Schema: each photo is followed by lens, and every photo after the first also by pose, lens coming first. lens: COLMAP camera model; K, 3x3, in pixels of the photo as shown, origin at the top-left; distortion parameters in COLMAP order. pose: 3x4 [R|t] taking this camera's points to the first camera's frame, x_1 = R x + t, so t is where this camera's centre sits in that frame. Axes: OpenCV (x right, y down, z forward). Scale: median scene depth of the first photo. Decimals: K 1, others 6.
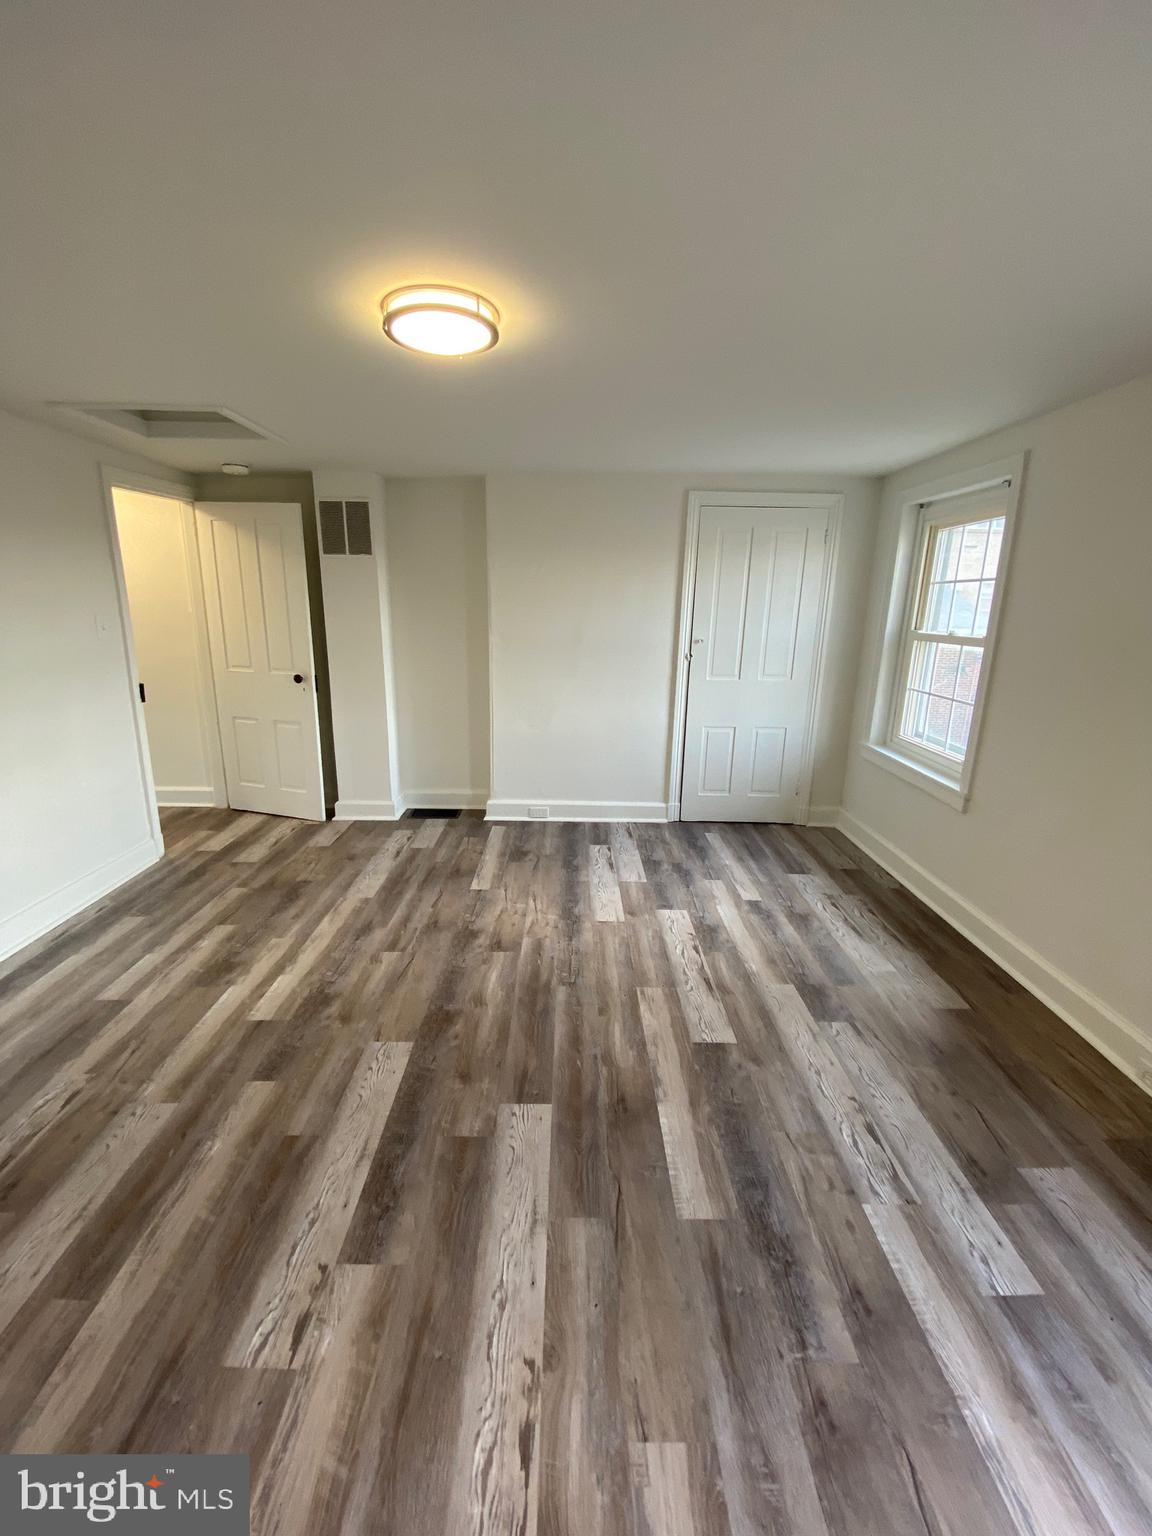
lens RADIAL K [[621.6, 0, 574.8], [0, 621.6, 766.0], [0, 0, 1]] dist [0.020120, -0.020497]
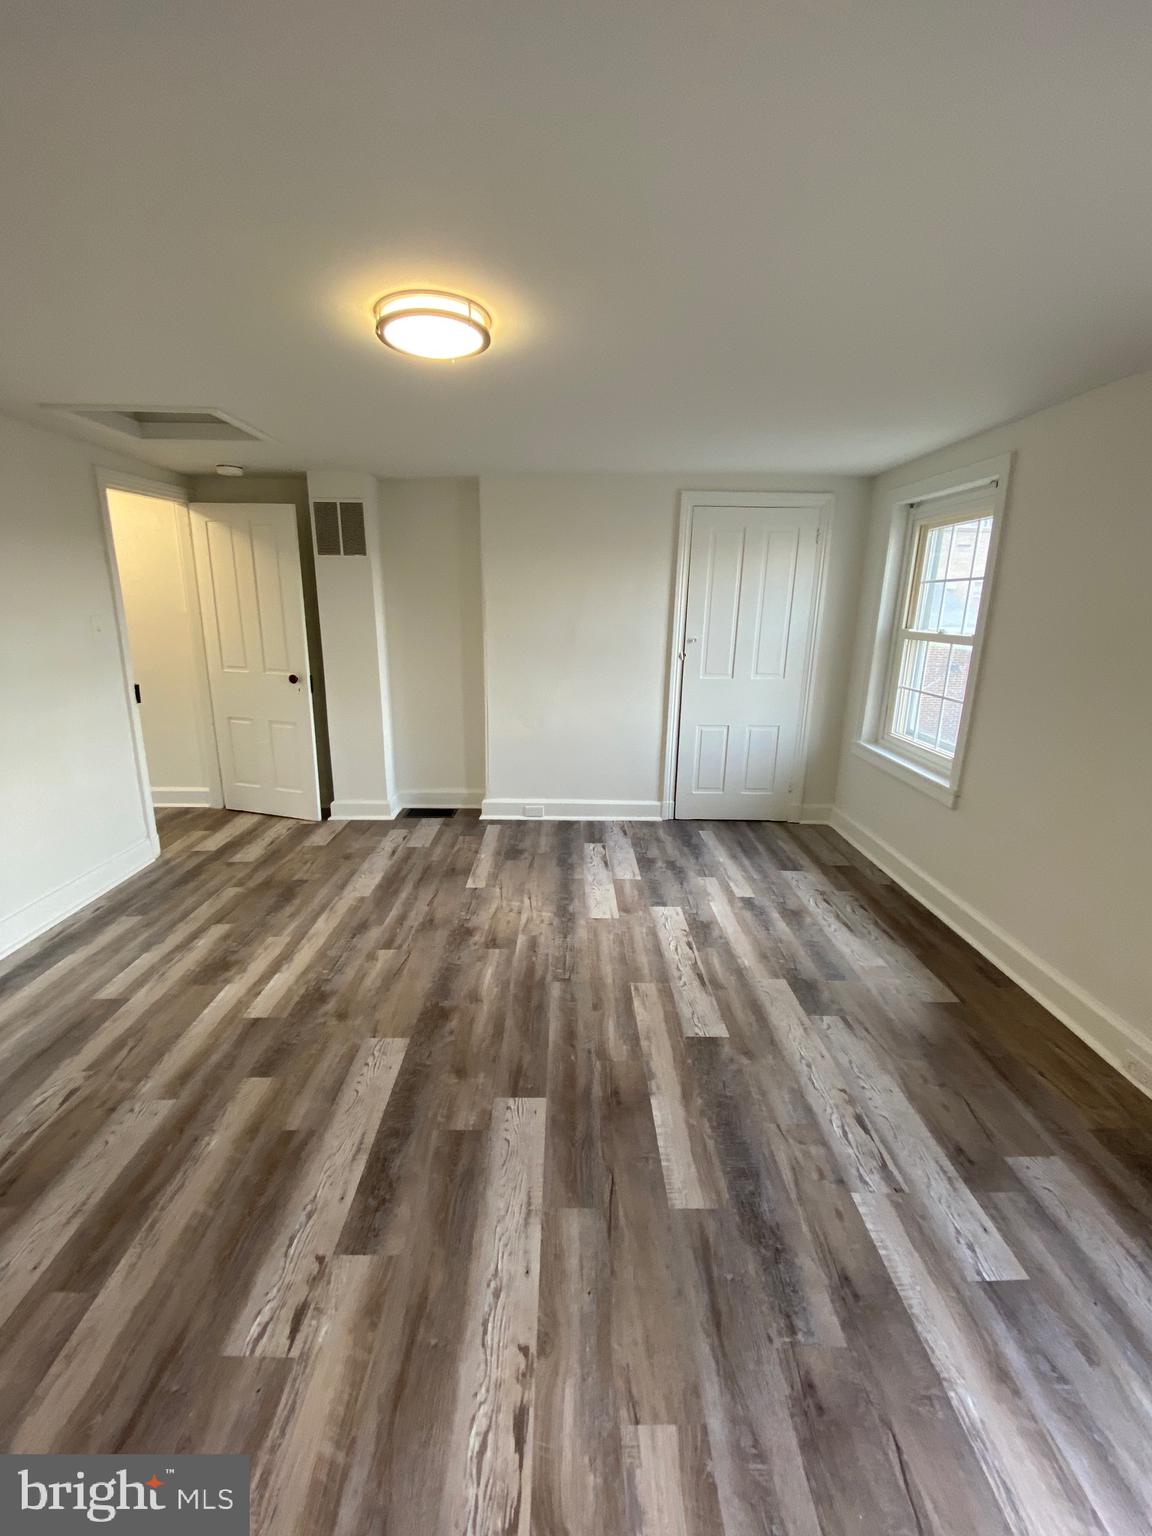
lens RADIAL K [[621.6, 0, 574.8], [0, 621.6, 766.0], [0, 0, 1]] dist [0.020120, -0.020497]
pose [[0.999974, -0.004216, 0.005921, 0.005602], [0.004214, 0.999991, 0.000343, 0.002903], [-0.005923, -0.000319, 0.999982, -0.012334]]
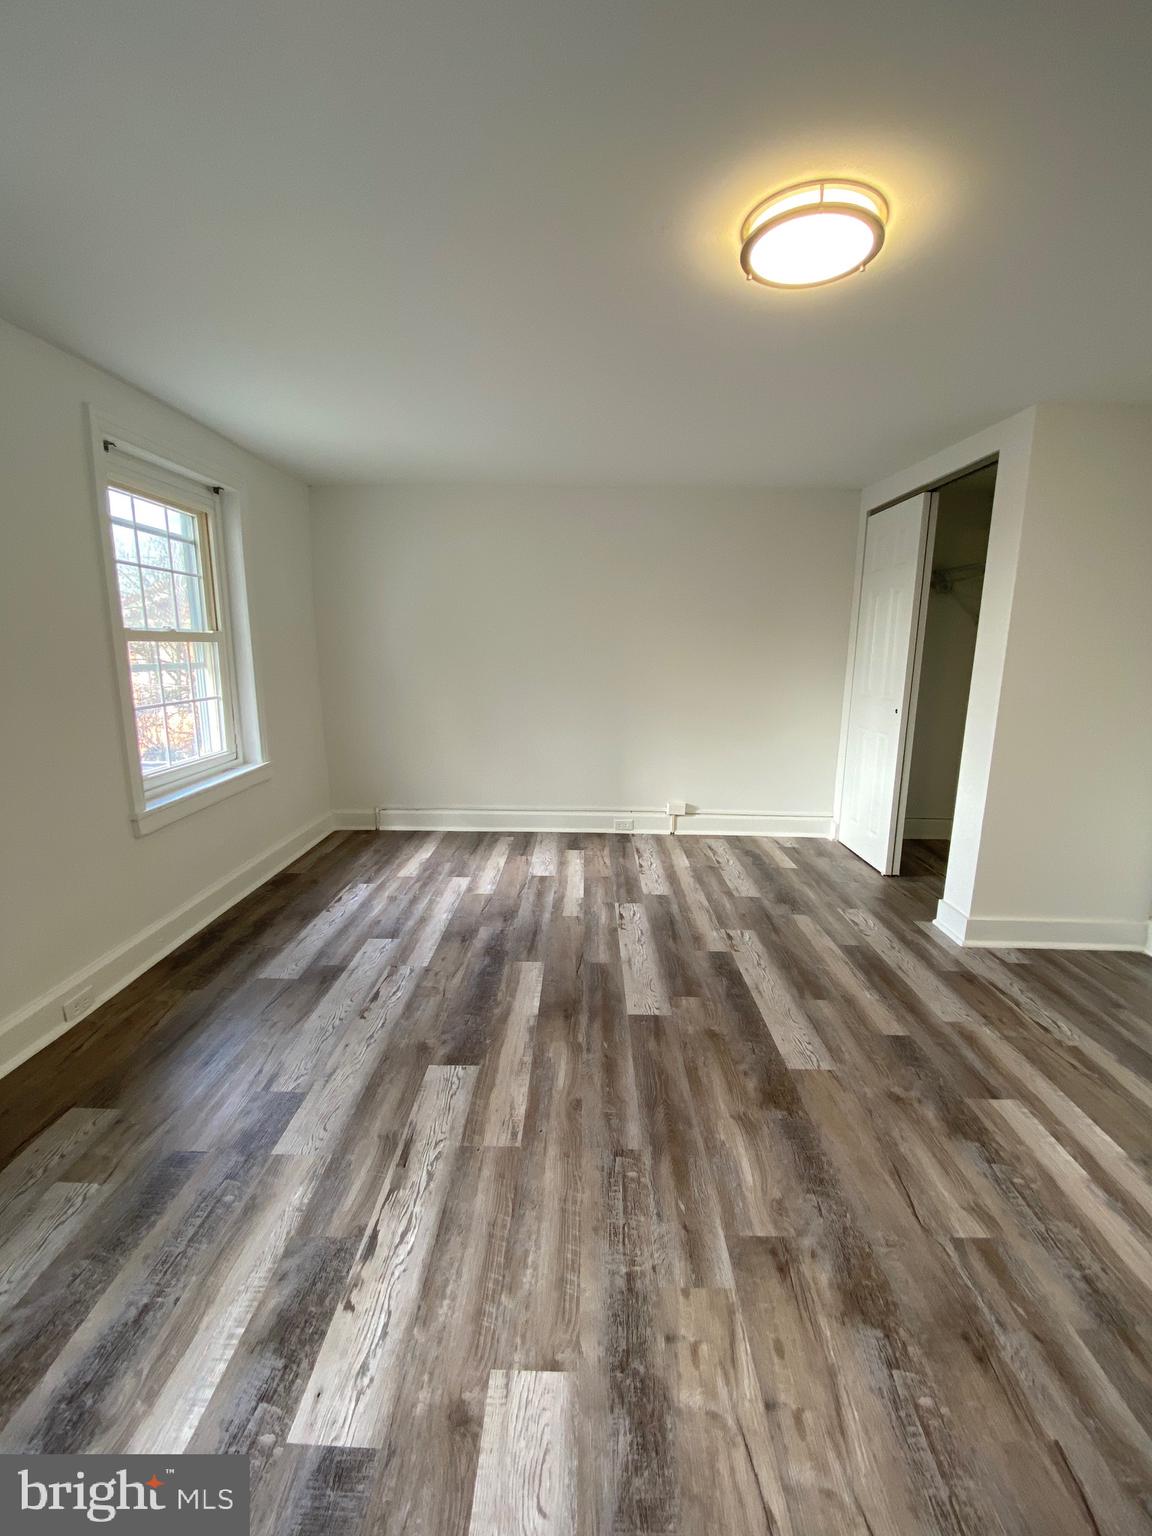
lens RADIAL K [[621.6, 0, 574.8], [0, 621.6, 766.0], [0, 0, 1]] dist [0.020120, -0.020497]
pose [[-0.999256, -0.033397, 0.019280, 0.053638], [-0.022083, 0.905433, 0.423914, -0.364320], [-0.031615, 0.423173, -0.905497, 1.797804]]
